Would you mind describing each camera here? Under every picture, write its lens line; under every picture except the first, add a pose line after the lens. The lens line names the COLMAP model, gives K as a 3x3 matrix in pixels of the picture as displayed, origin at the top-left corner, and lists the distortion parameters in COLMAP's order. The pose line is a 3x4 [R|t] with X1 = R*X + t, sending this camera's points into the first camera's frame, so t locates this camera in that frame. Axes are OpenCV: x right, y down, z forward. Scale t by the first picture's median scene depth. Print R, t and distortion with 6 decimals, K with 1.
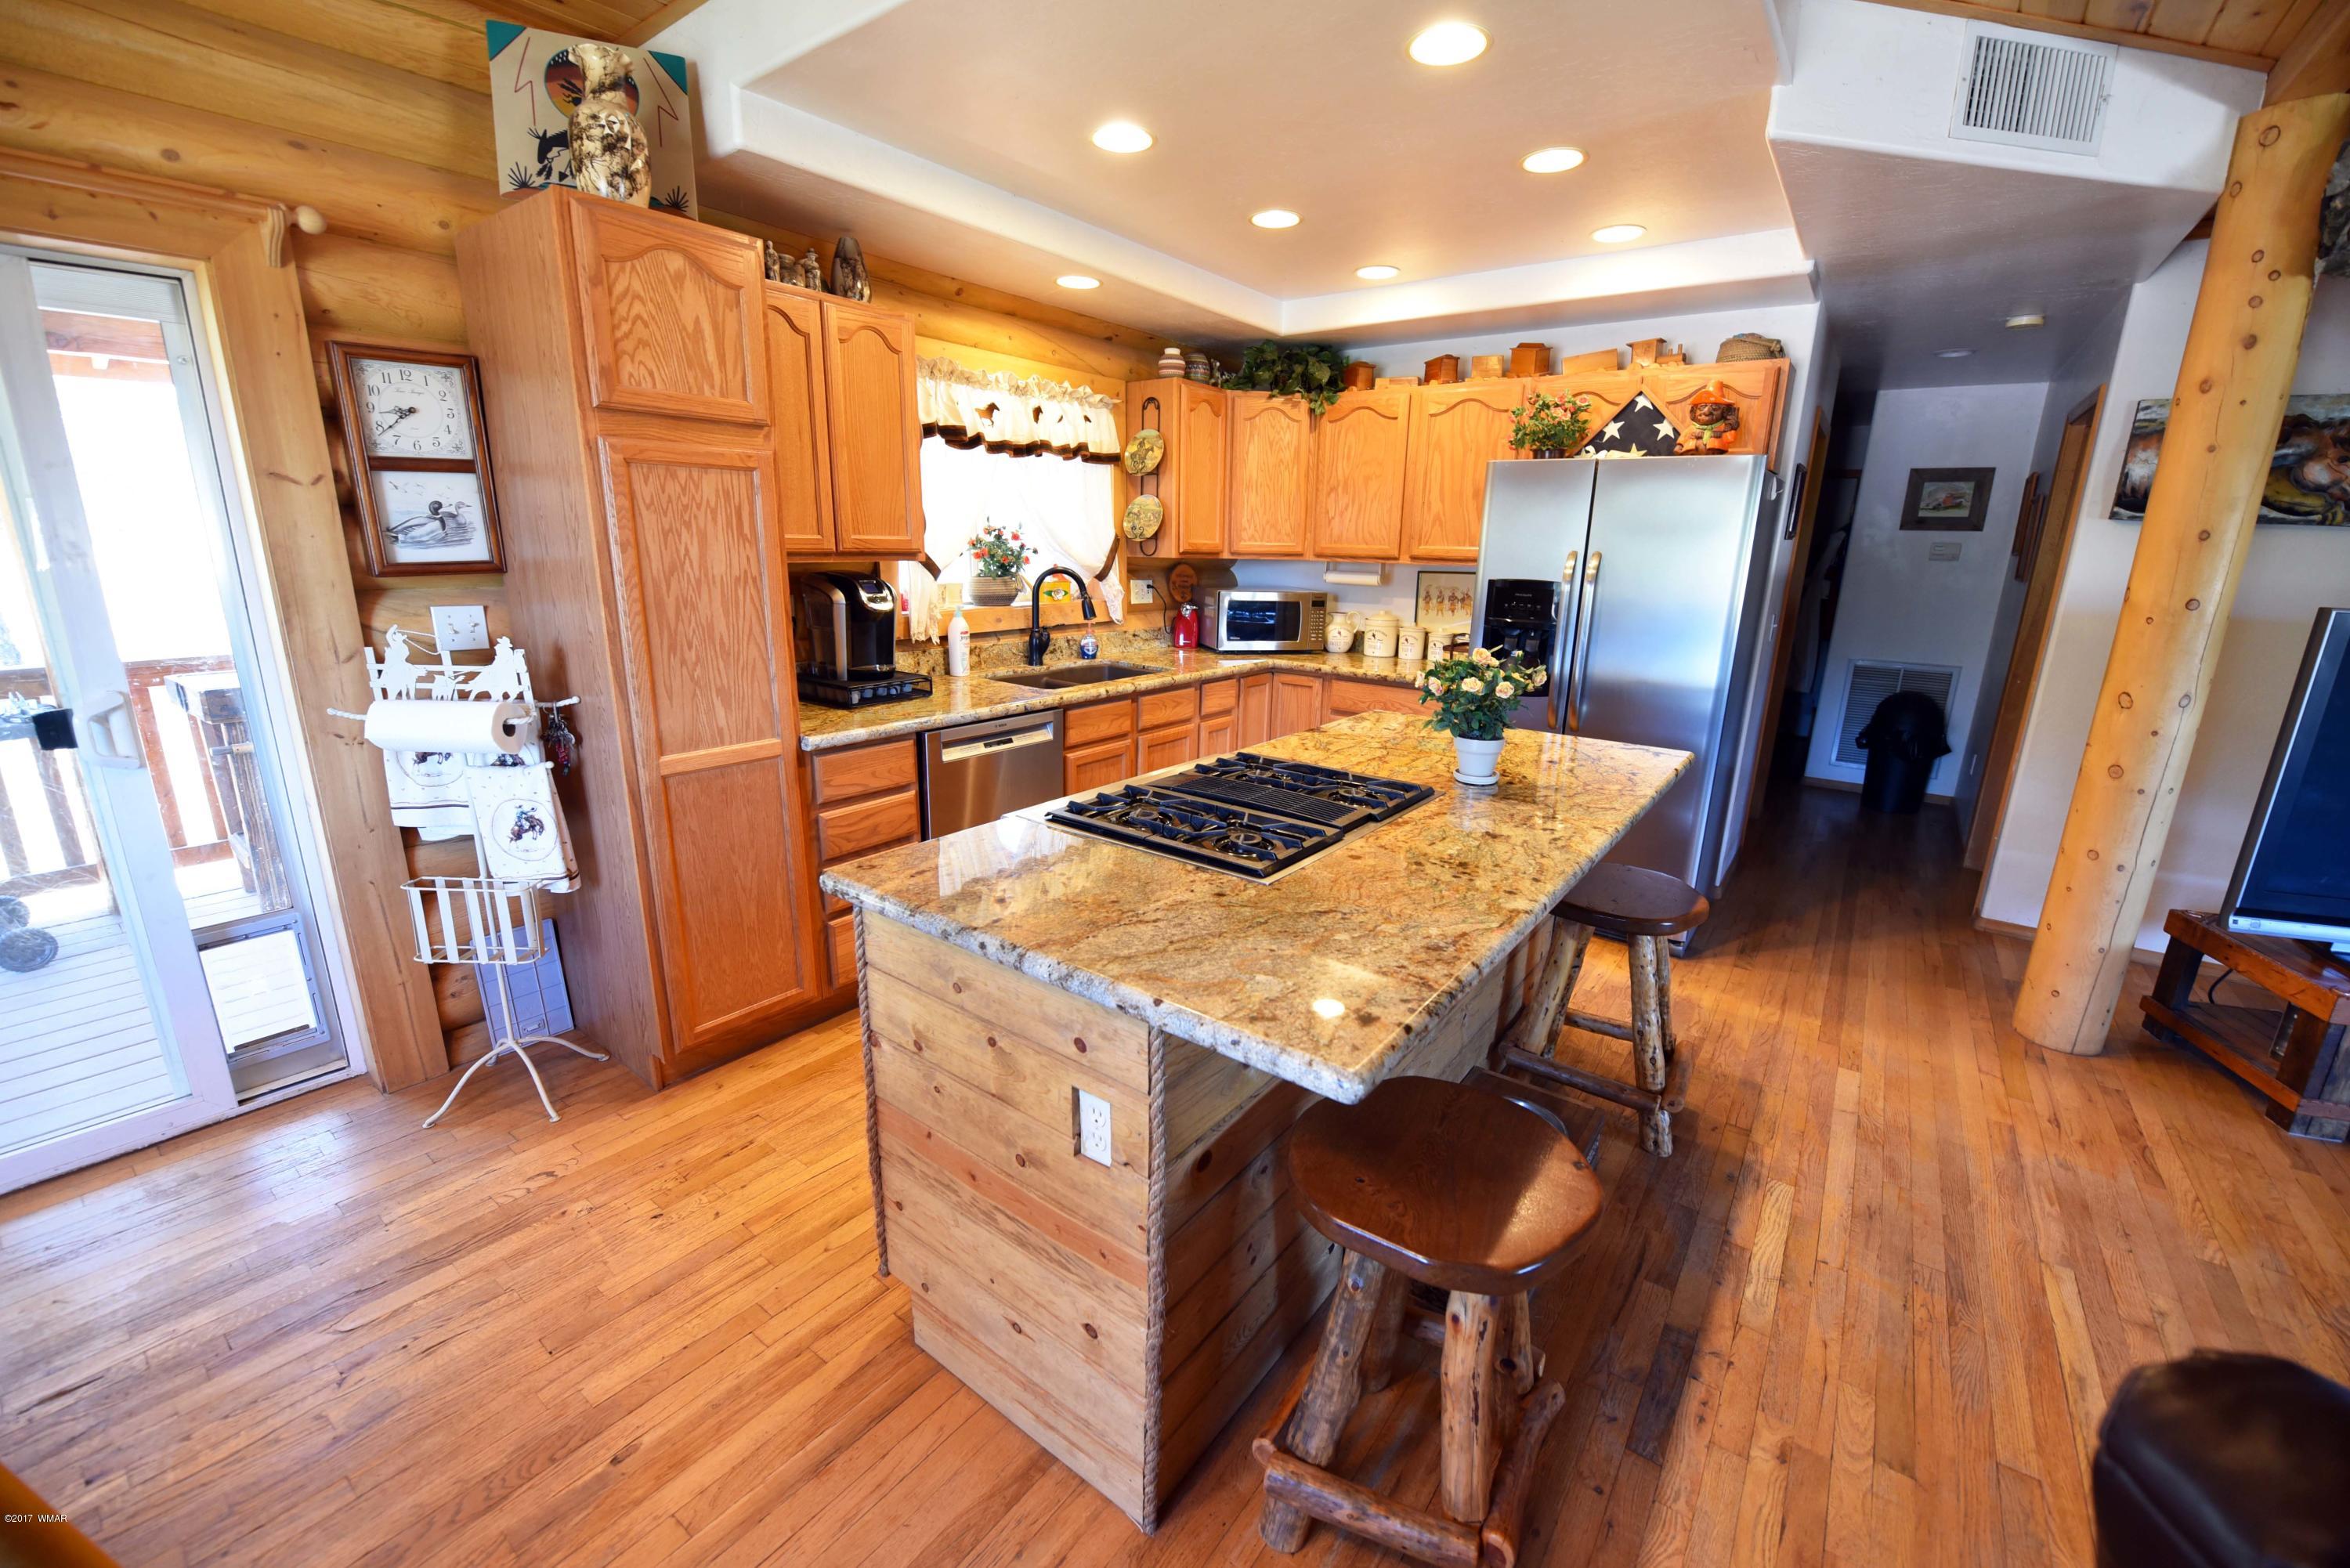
lens RADIAL K [[934.5, 0, 1179.4], [0, 934.5, 781.8], [0, 0, 1]] dist [-0.018076, -0.000564]
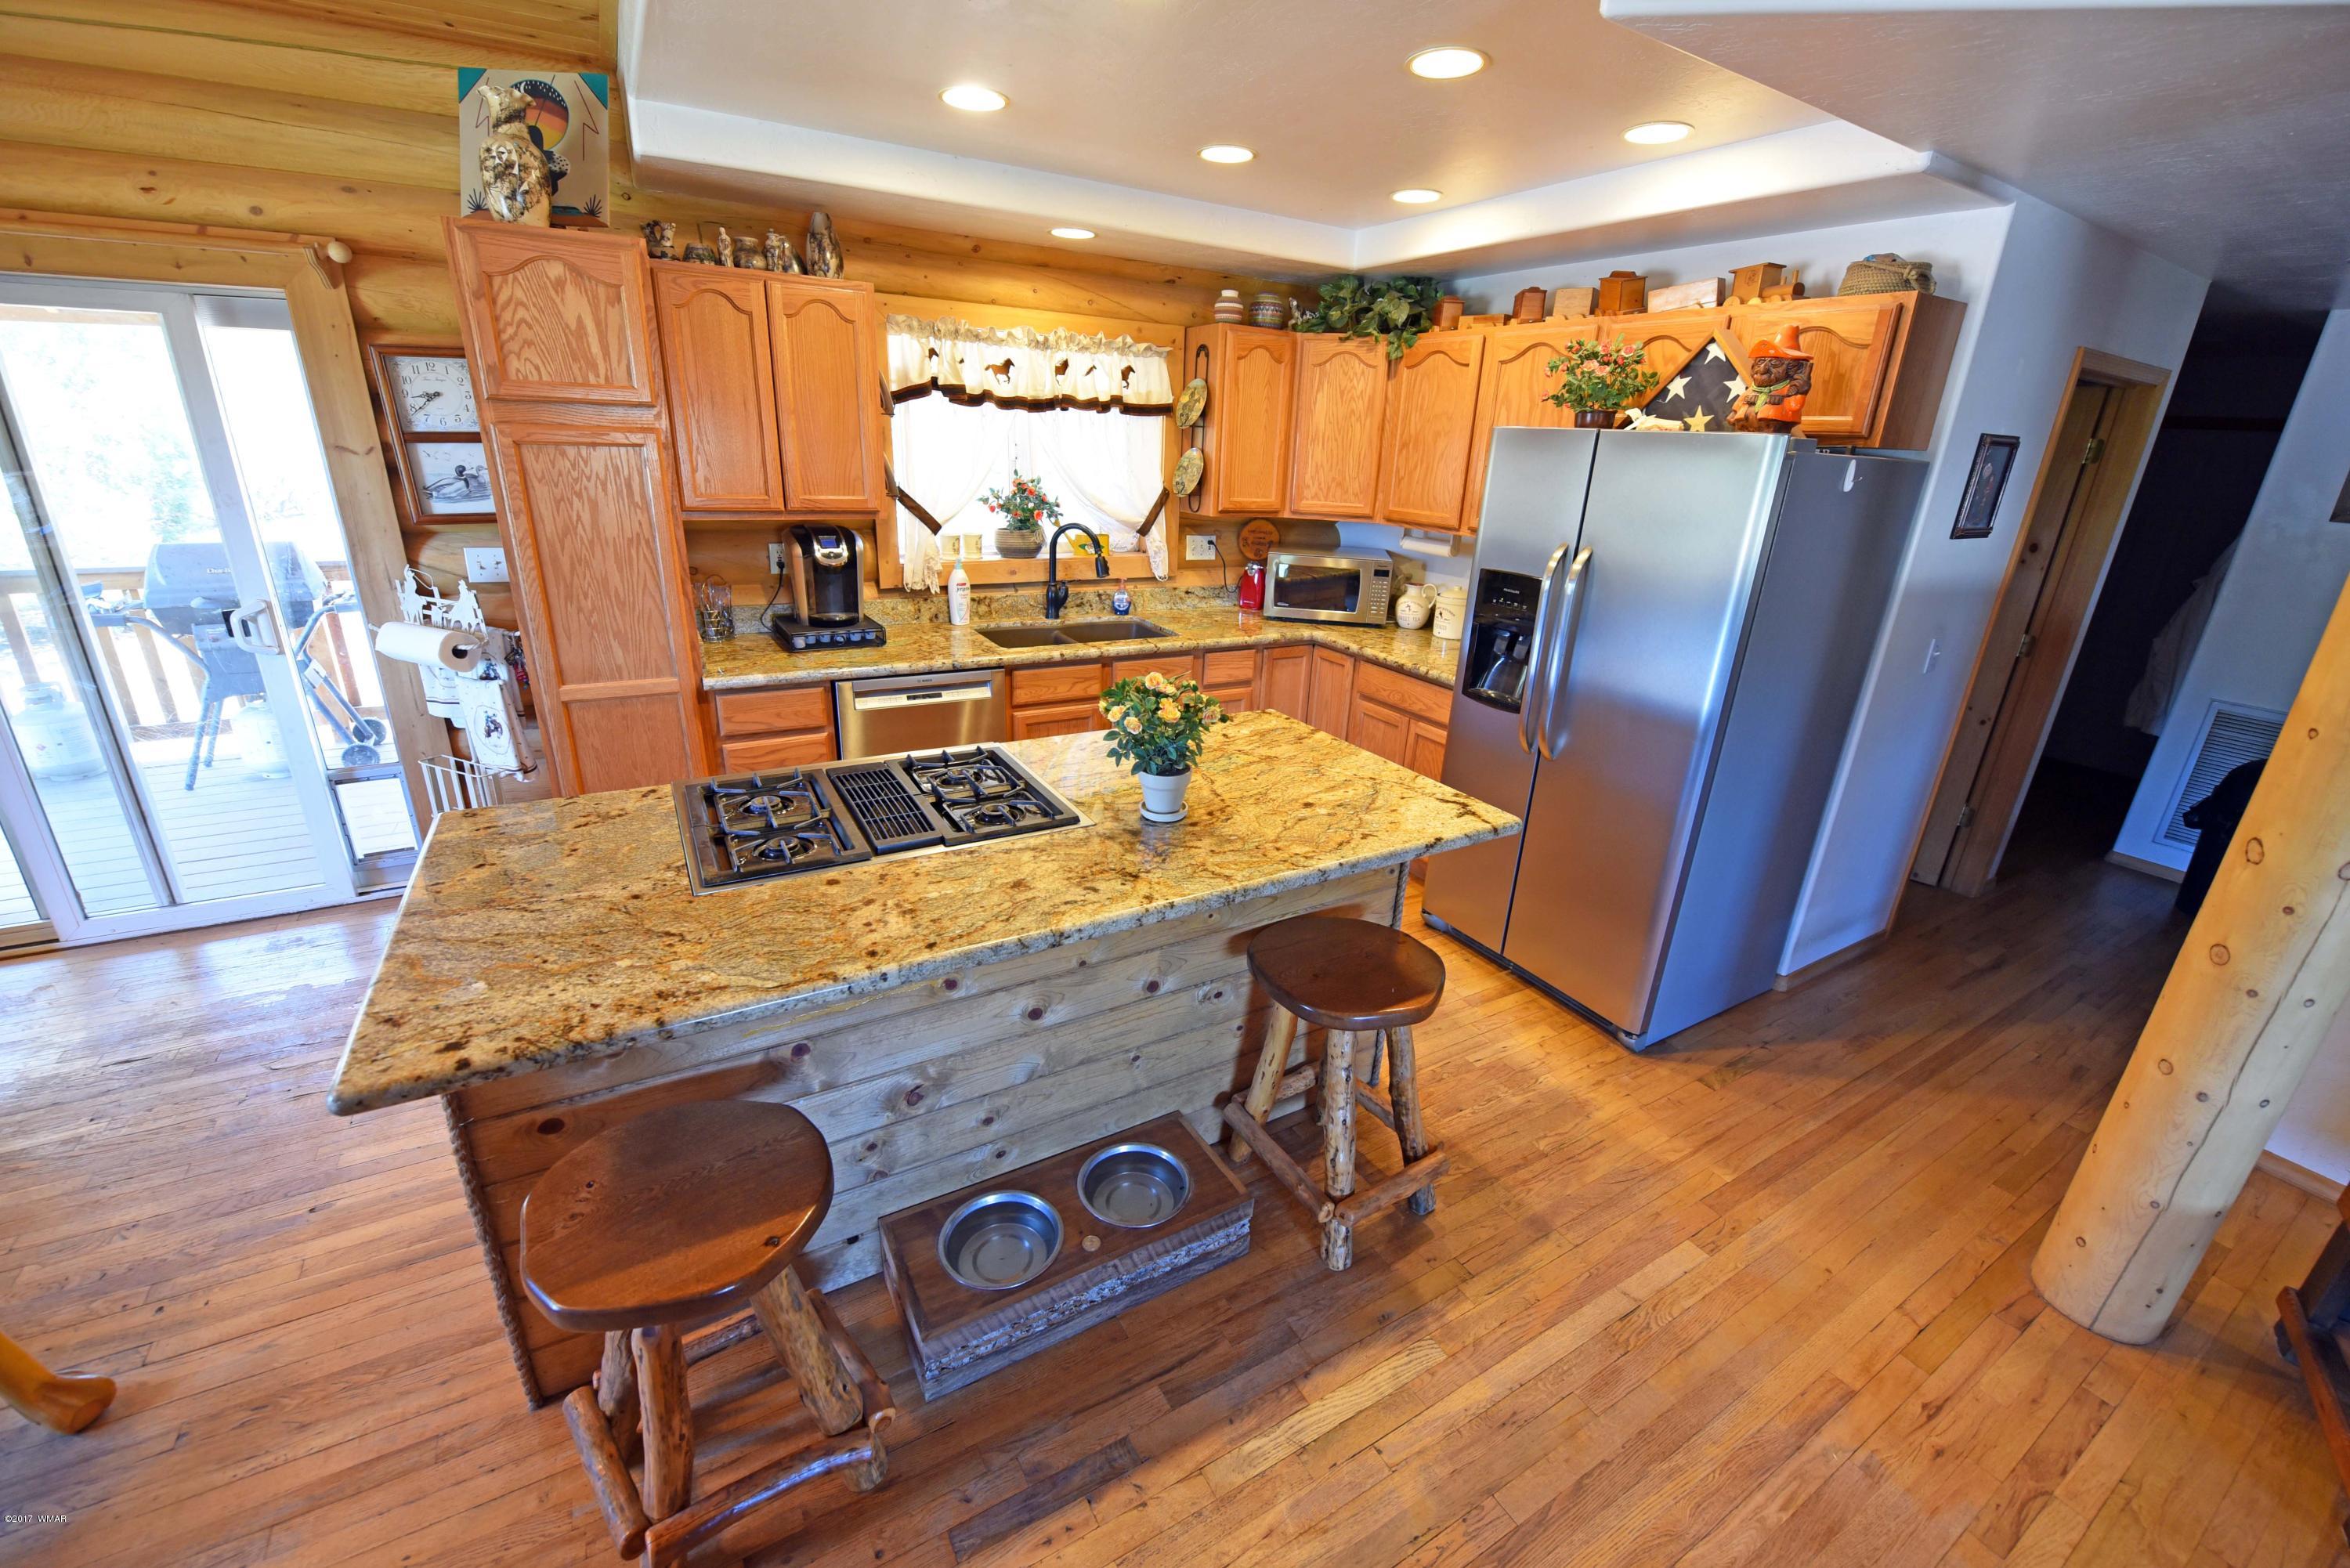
lens RADIAL K [[934.5, 0, 1185.7], [0, 934.5, 777.7], [0, 0, 1]] dist [-0.018076, -0.000564]
pose [[0.922833, 0.150190, -0.354715, 0.545919], [-0.120449, 0.987191, 0.104624, -0.112378], [0.365885, -0.053825, 0.929102, 0.133878]]
